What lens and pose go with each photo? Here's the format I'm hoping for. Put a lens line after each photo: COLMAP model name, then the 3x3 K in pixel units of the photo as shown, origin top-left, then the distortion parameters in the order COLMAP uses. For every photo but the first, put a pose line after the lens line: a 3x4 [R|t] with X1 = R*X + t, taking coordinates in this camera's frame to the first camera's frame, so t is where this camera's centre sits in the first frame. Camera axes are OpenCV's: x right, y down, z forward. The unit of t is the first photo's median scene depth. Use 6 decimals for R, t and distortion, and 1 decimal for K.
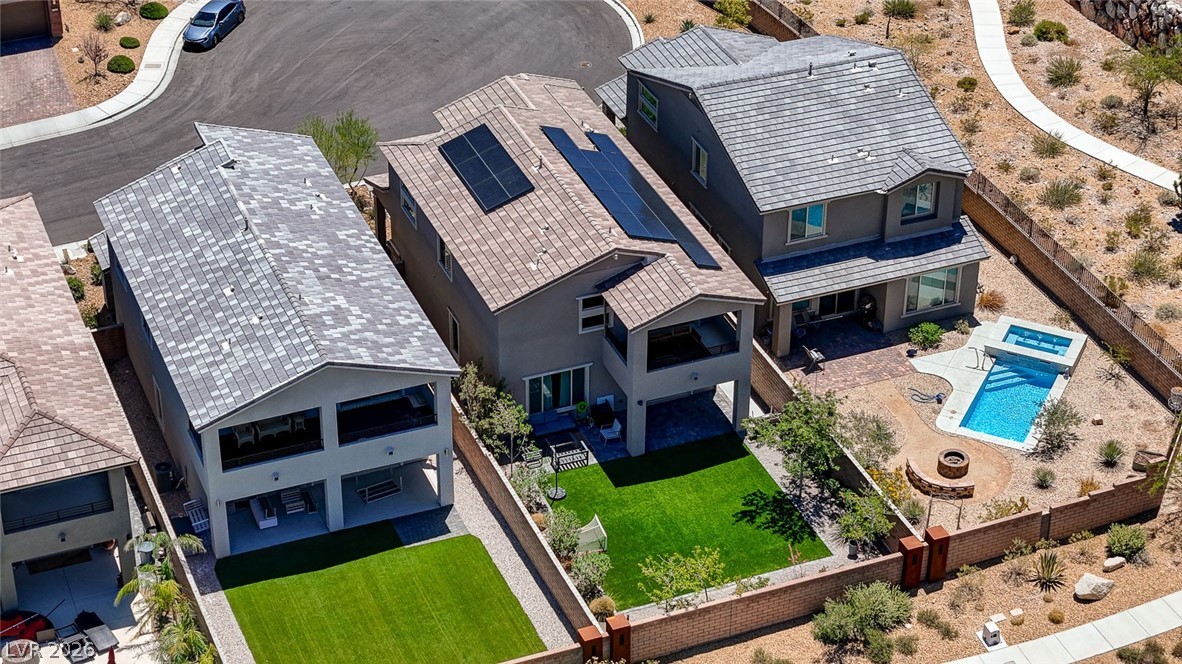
lens RADIAL K [[2363.9, 0, 591.0], [0, 2363.9, 332.0], [0, 0, 1]] dist [-0.191773, 0.704574]
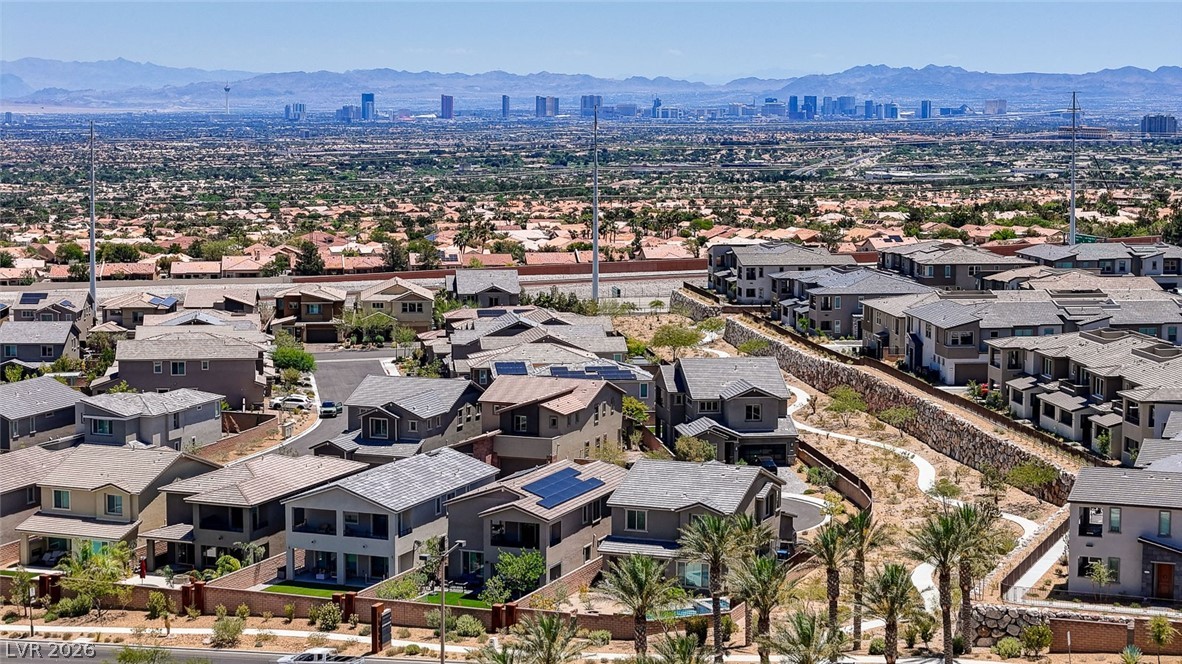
lens RADIAL K [[2363.9, 0, 591.0], [0, 2363.9, 332.0], [0, 0, 1]] dist [-0.191773, 0.704574]
pose [[0.729017, 0.073538, -0.680534, 1.310812], [-0.372938, 0.876362, -0.304807, 0.399735], [0.573979, 0.476006, 0.666308, -0.311328]]
